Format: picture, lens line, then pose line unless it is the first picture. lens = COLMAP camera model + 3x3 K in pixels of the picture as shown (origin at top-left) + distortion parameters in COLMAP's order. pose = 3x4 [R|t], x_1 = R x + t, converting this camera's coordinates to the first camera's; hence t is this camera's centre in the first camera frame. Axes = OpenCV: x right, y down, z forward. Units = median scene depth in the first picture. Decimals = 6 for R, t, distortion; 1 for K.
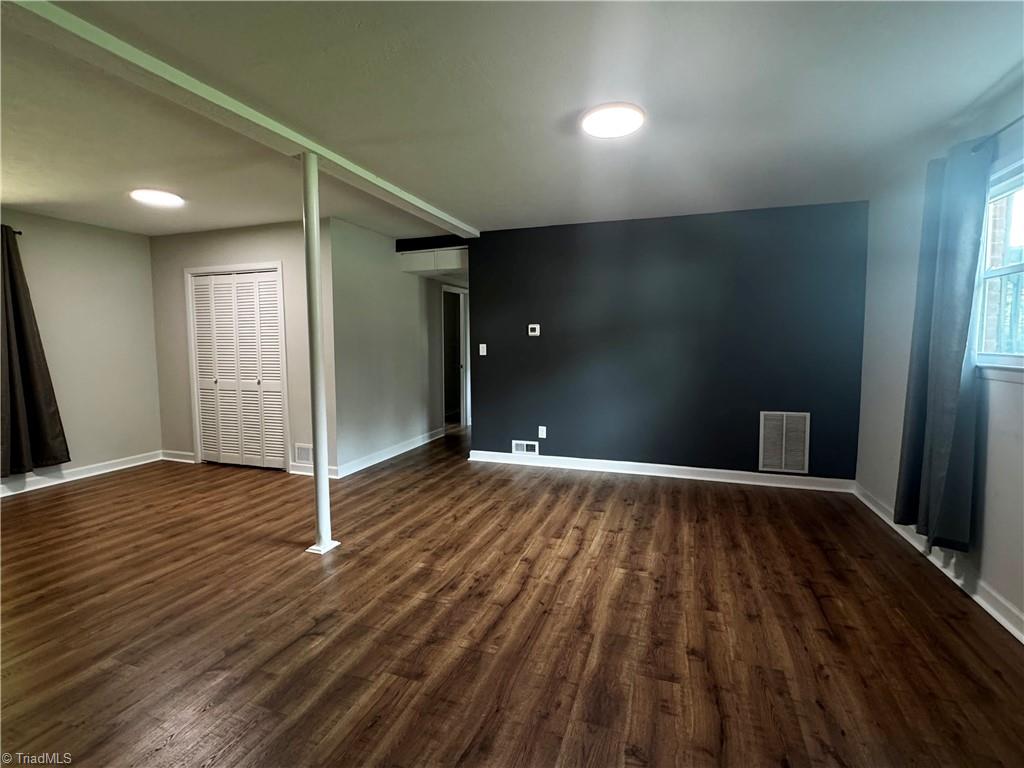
lens RADIAL K [[480.2, 0, 512.0], [0, 480.2, 384.0], [0, 0, 1]] dist [-0.001803, 0.000137]
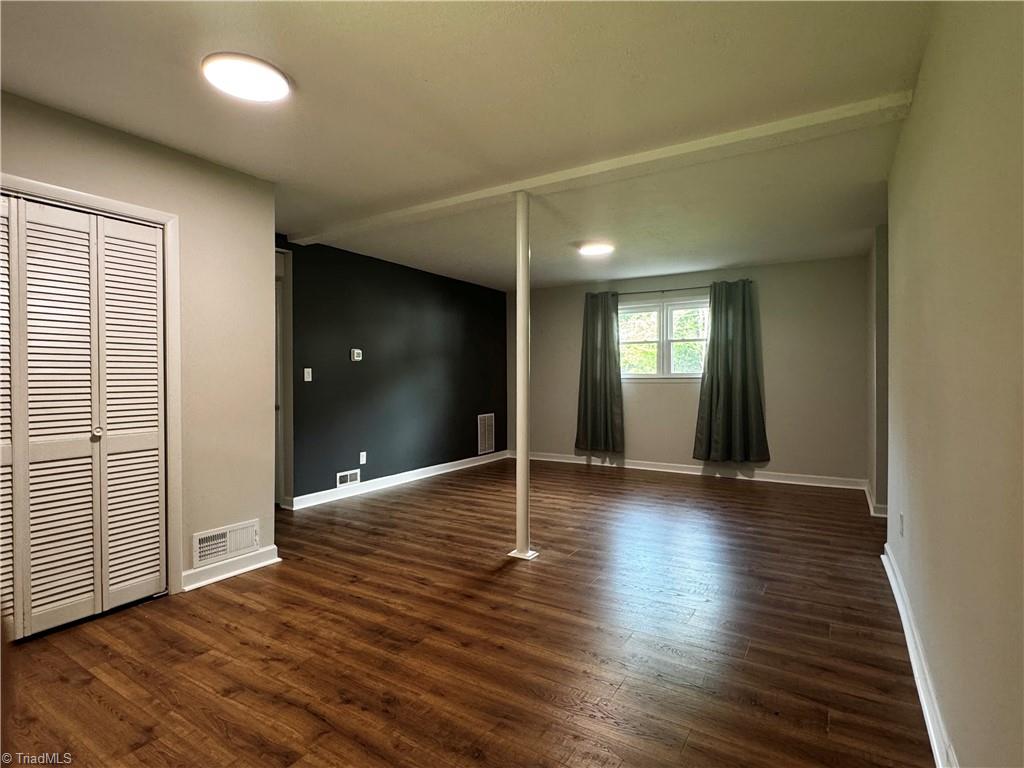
lens RADIAL K [[520.0, 0, 512.0], [0, 520.0, 384.0], [0, 0, 1]] dist [-0.001274, -0.000225]
pose [[0.222547, -0.010112, 0.974870, -1.125190], [0.094132, 0.995497, -0.011163, -0.013216], [-0.970367, 0.094251, 0.222497, 0.556134]]
